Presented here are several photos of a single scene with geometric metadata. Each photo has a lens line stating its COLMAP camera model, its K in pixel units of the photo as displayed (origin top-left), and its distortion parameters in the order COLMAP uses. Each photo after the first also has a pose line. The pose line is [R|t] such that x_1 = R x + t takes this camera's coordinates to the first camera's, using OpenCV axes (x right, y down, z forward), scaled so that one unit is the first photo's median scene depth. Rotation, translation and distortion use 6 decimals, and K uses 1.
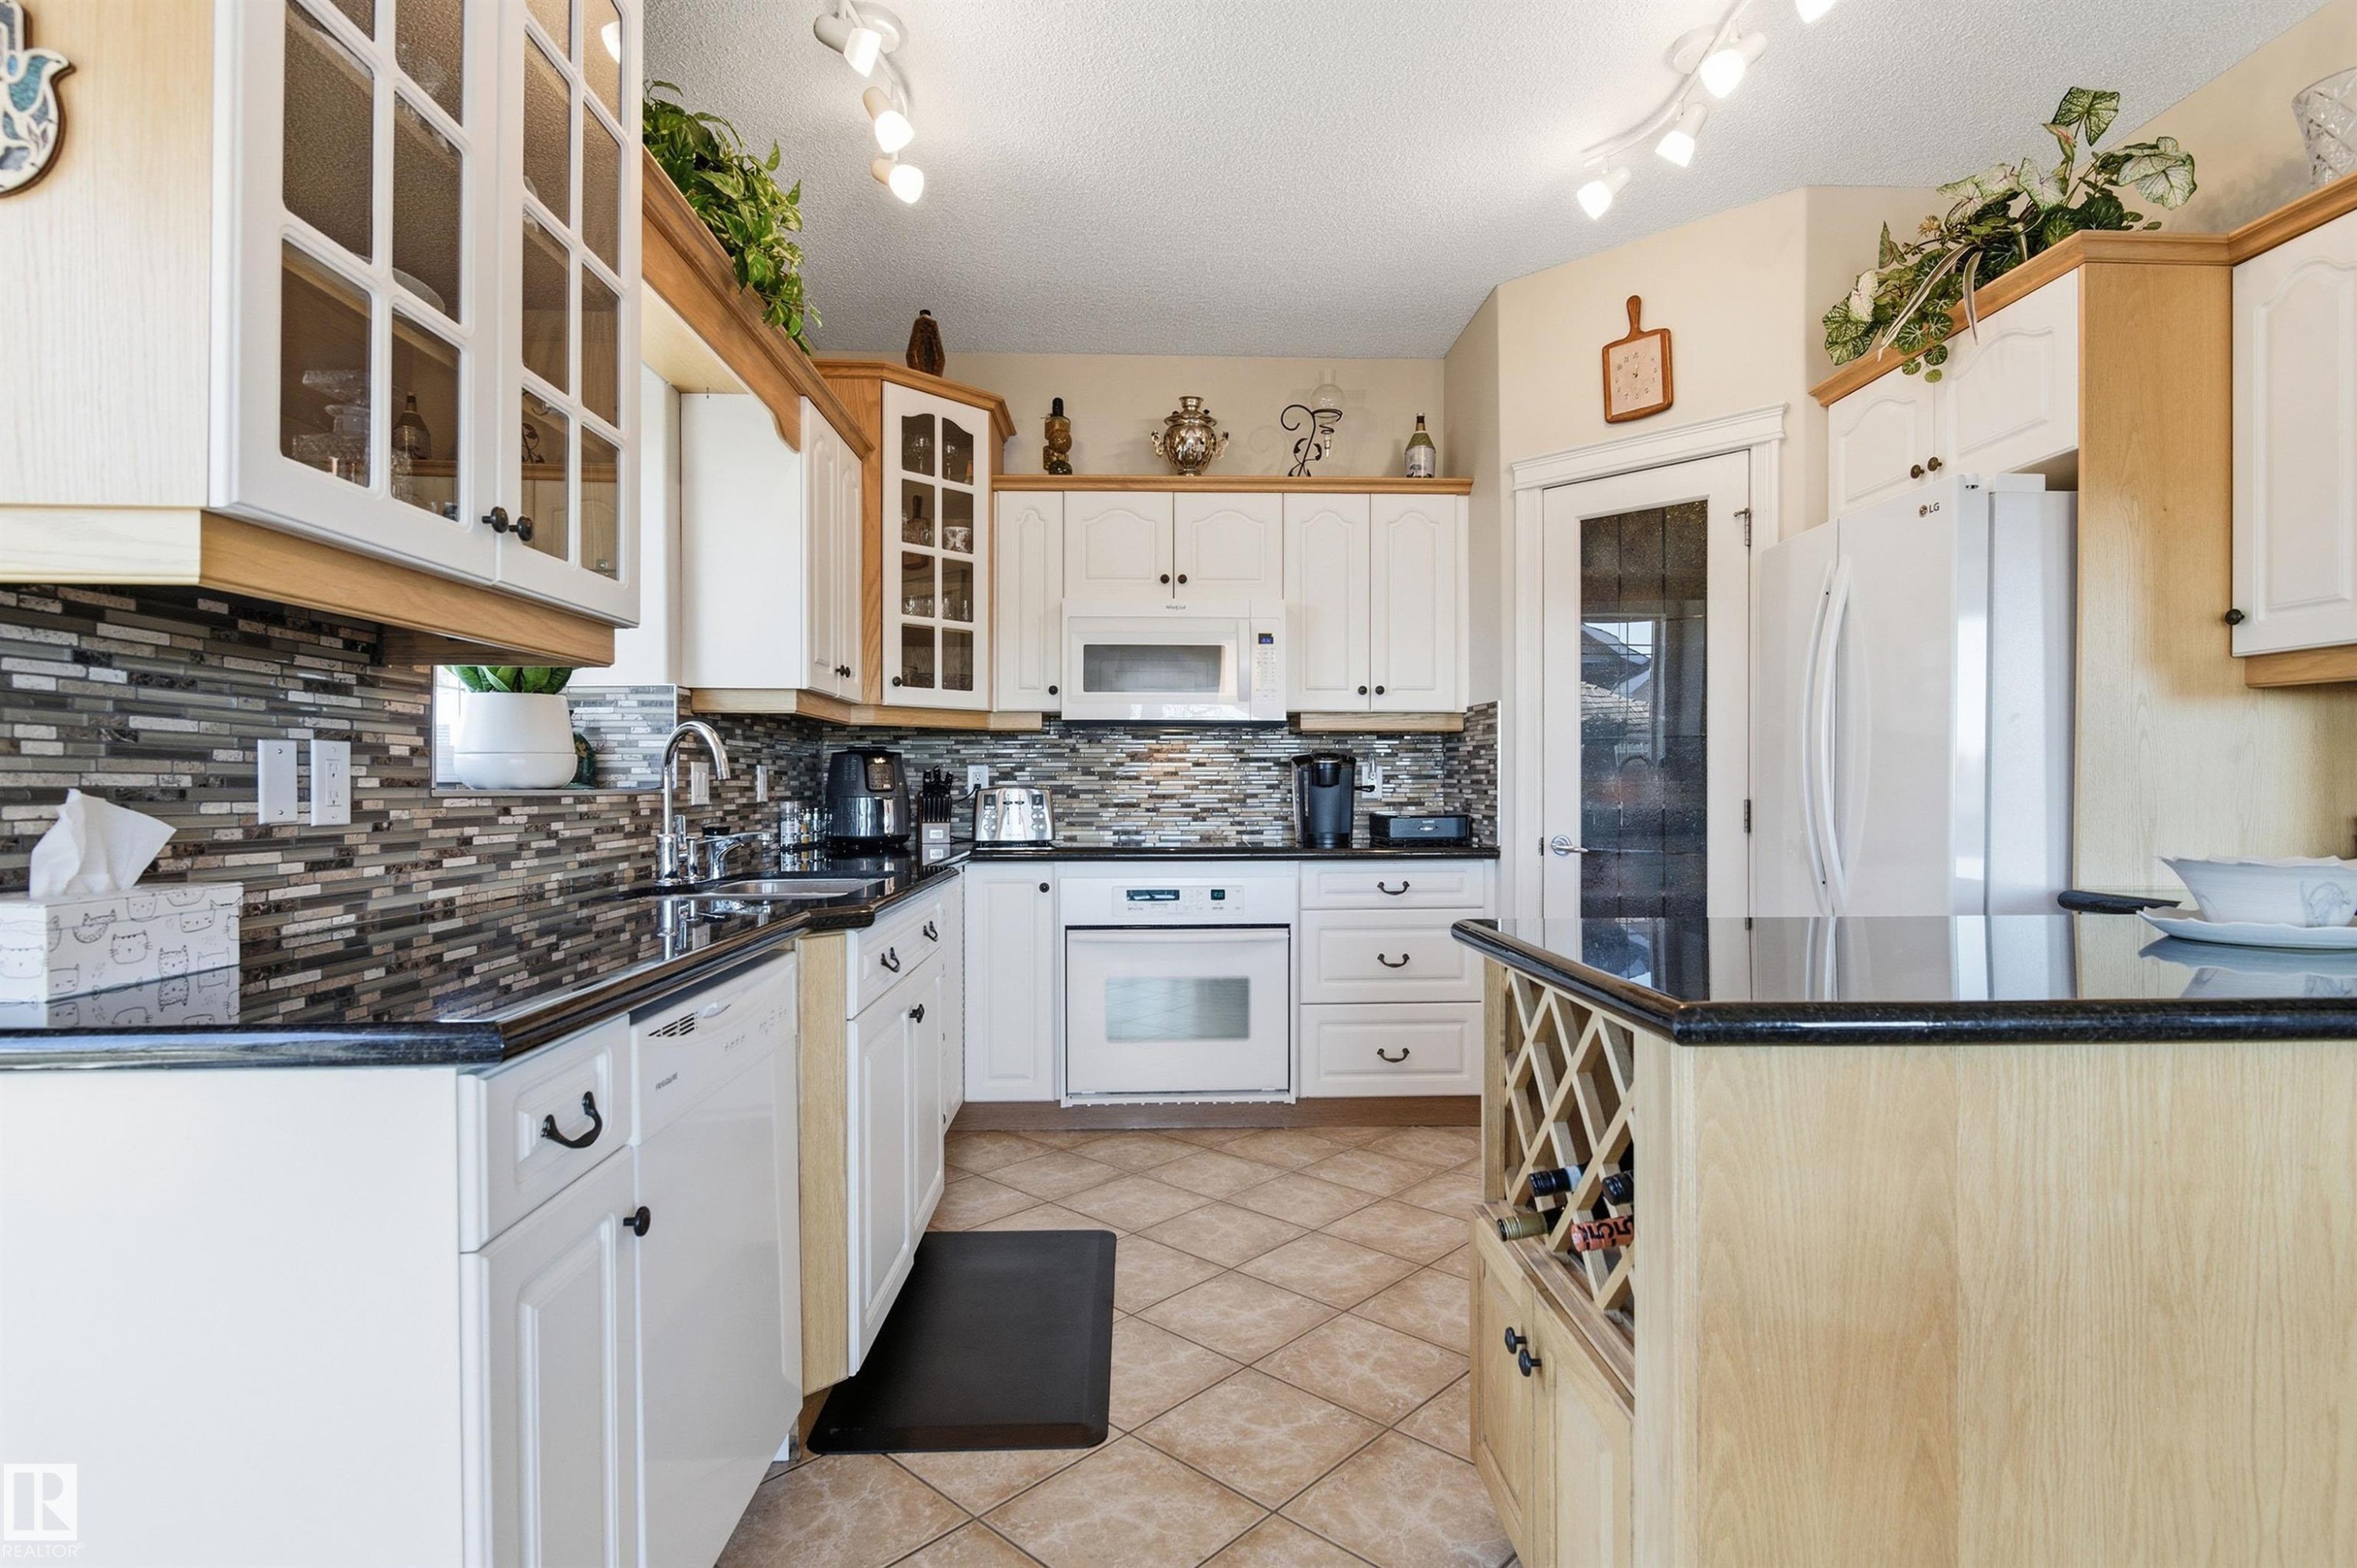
lens RADIAL K [[1180.1, 0, 1203.1], [0, 1180.1, 783.9], [0, 0, 1]] dist [0.001810, -0.001293]
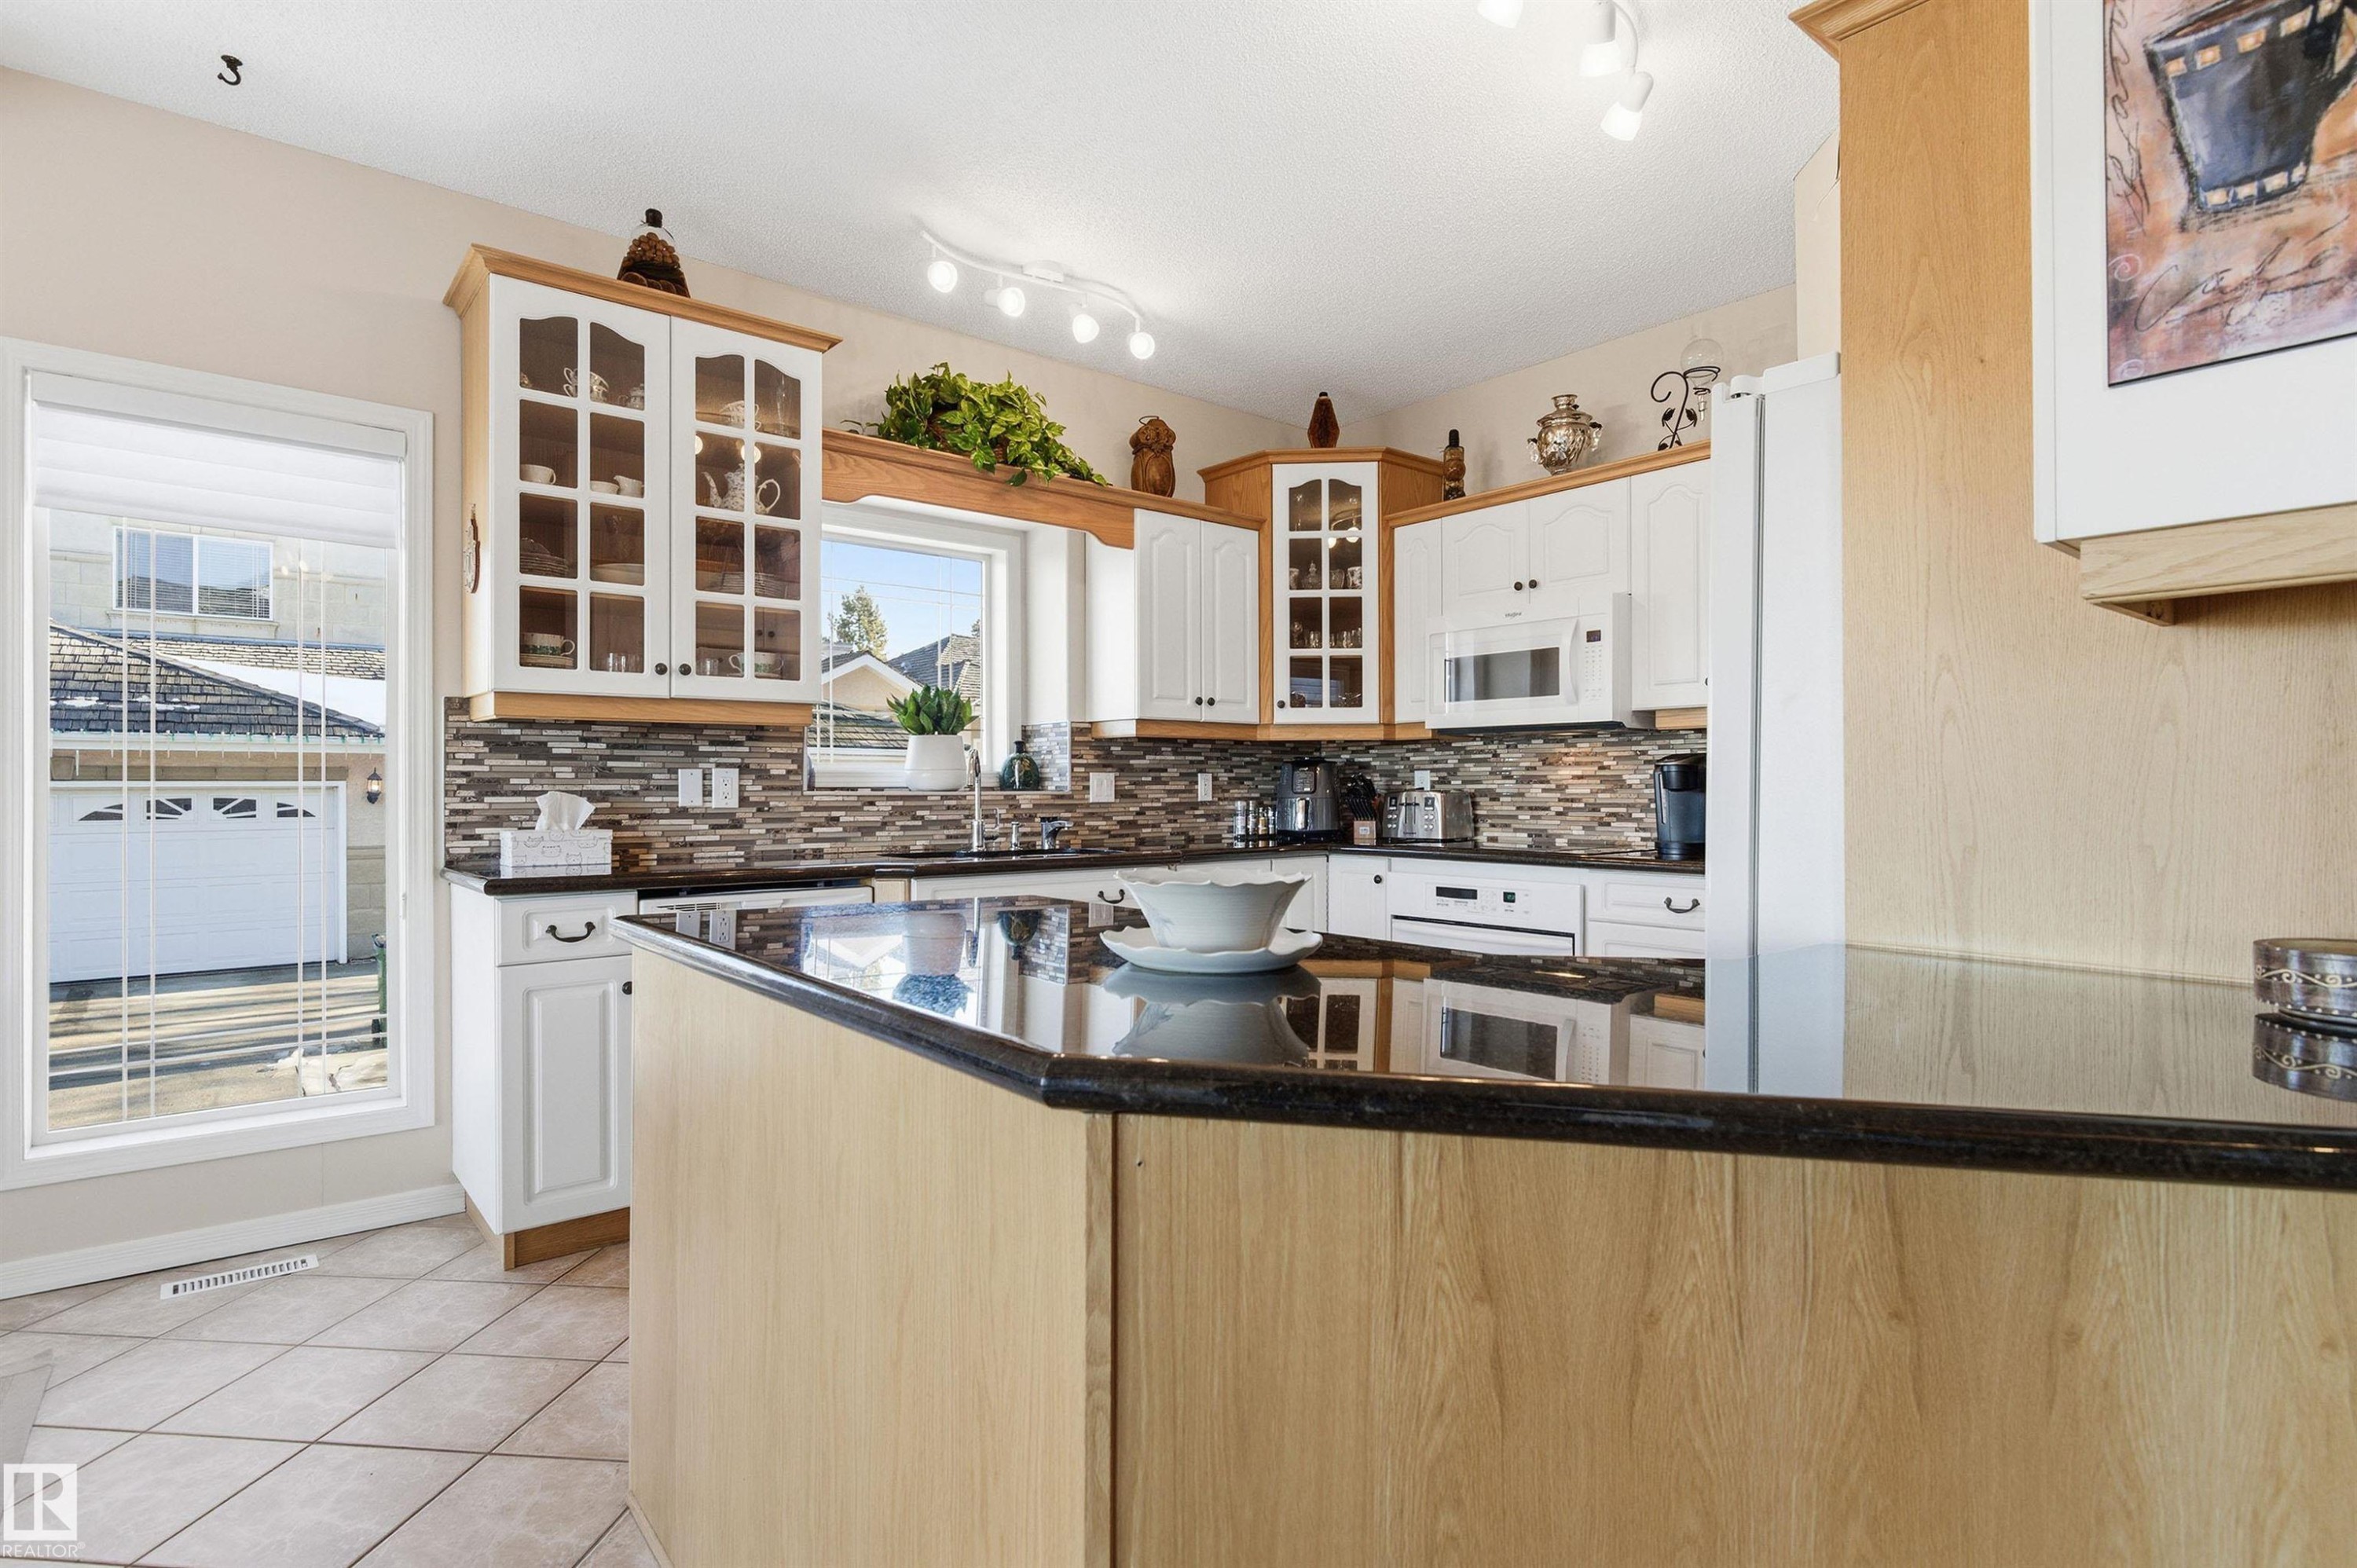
lens RADIAL K [[1189.2, 0, 1195.6], [0, 1189.2, 781.5], [0, 0, 1]] dist [0.000834, -0.004348]
pose [[0.604659, -0.002546, -0.796481, 0.711665], [0.000579, 0.999996, -0.002757, -0.003027], [0.796485, 0.001206, 0.604658, 0.184449]]
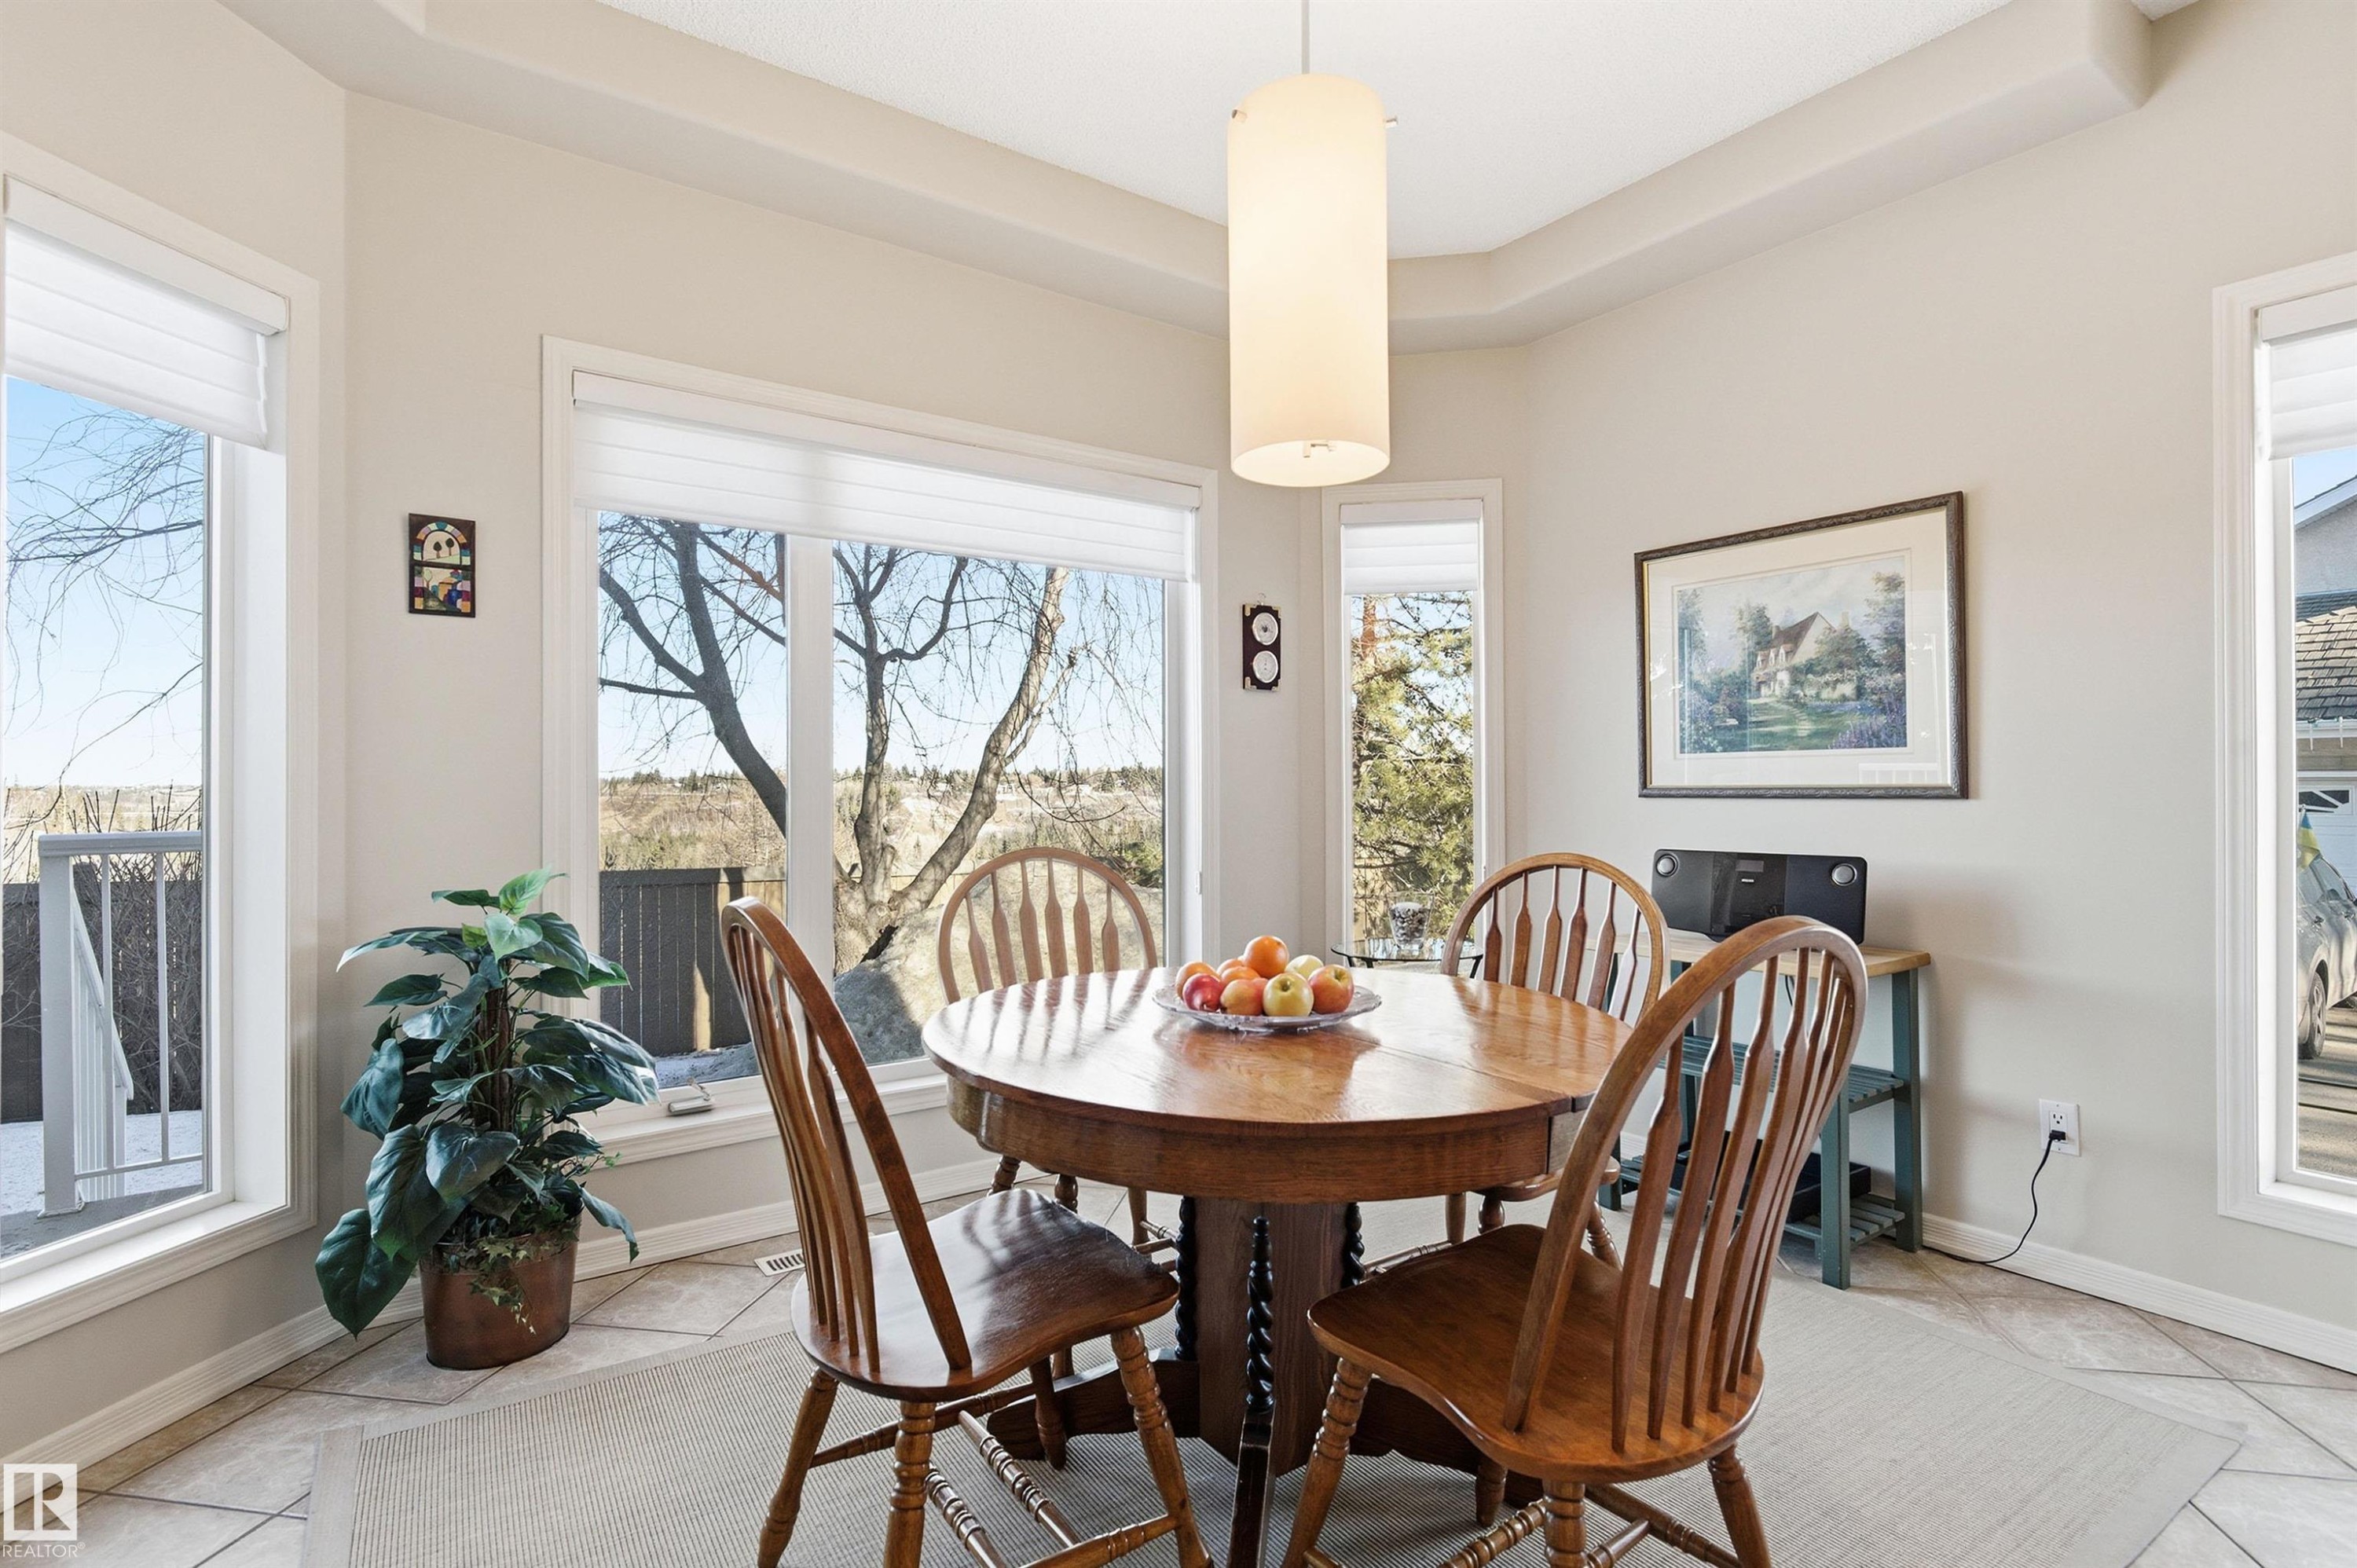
lens RADIAL K [[1162.5, 0, 1182.1], [0, 1162.5, 781.9], [0, 0, 1]] dist [0.008541, -0.005558]
pose [[-0.847923, 0.000841, -0.530118, 0.532327], [0.002966, 0.999991, -0.003158, 0.000914], [0.530111, -0.004250, -0.847918, 0.284265]]
